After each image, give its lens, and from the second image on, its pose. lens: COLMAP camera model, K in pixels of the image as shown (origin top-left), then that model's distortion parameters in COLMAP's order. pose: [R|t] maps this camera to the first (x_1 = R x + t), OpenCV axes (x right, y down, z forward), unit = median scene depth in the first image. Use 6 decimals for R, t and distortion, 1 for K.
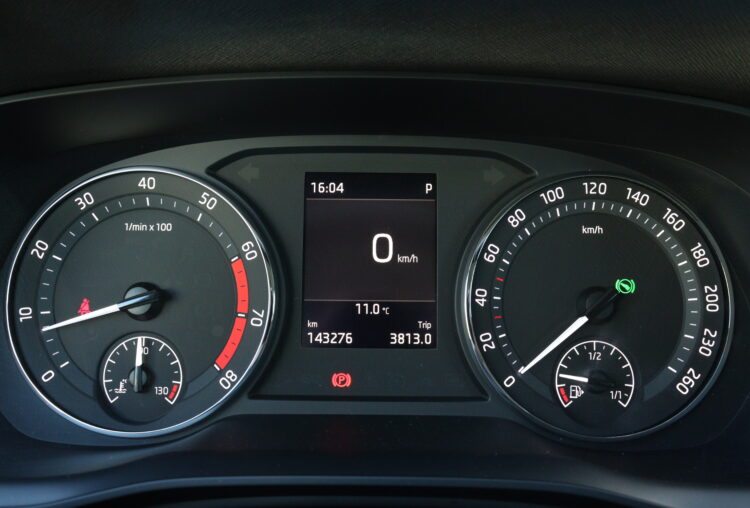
lens RADIAL K [[722.3, 0, 377.8], [0, 722.3, 247.8], [0, 0, 1]] dist [-0.107685, 0.000000]
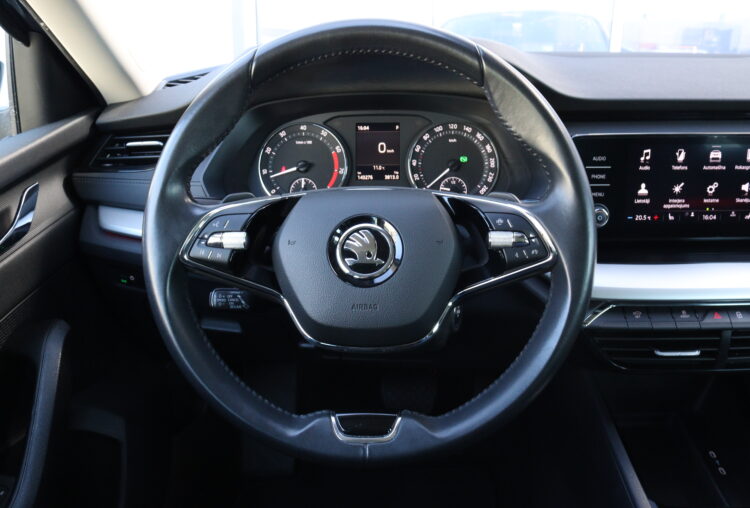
lens RADIAL K [[611.6, 0, 376.1], [0, 611.6, 250.2], [0, 0, 1]] dist [-0.171531, 0.101455]
pose [[0.999047, -0.012762, -0.041750, 0.083672], [0.016809, 0.995040, 0.098049, 0.179331], [0.040292, -0.098657, 0.994305, -1.591270]]
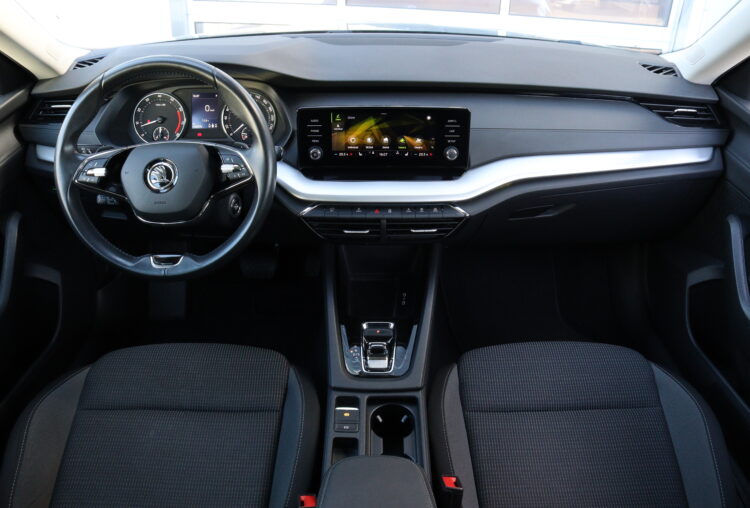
lens RADIAL K [[611.6, 0, 390.5], [0, 611.6, 251.7], [0, 0, 1]] dist [-0.171531, 0.101455]
pose [[0.999650, -0.002349, 0.026363, 1.175199], [-0.004641, 0.965064, 0.261975, -0.130600], [-0.026057, -0.262005, 0.964715, -3.304845]]
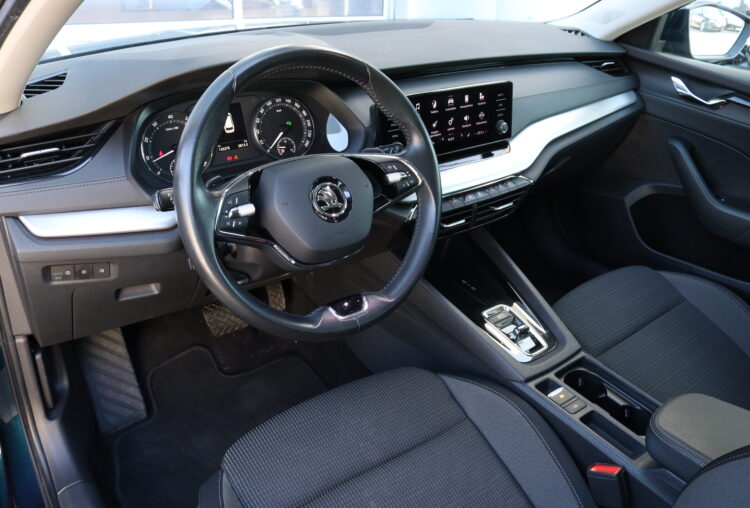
lens RADIAL K [[611.6, 0, 372.3], [0, 611.6, 249.9], [0, 0, 1]] dist [-0.171531, 0.101455]
pose [[0.806869, -0.264488, 0.528213, -1.291269], [0.129339, 0.951570, 0.278902, -0.160713], [-0.576398, -0.156719, 0.802000, -2.168386]]
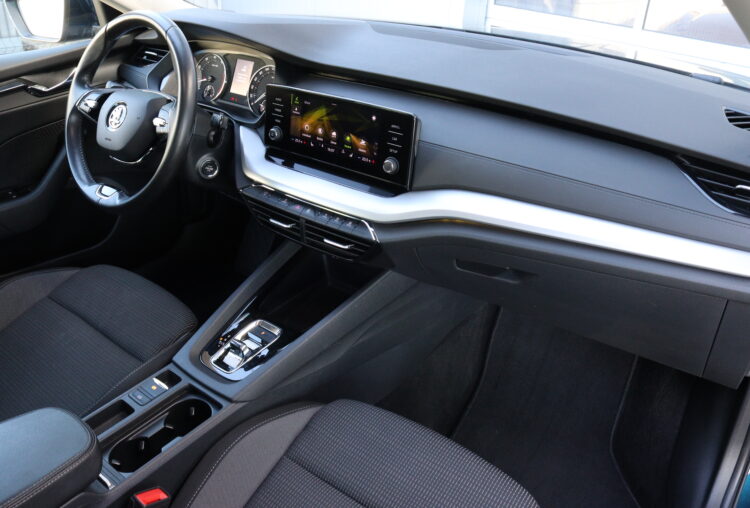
lens RADIAL K [[611.6, 0, 398.2], [0, 611.6, 249.4], [0, 0, 1]] dist [-0.171531, 0.101455]
pose [[0.812961, 0.298472, -0.500009, 3.457538], [-0.176927, 0.944664, 0.276237, -0.200533], [0.554789, -0.136105, 0.820783, -2.086017]]
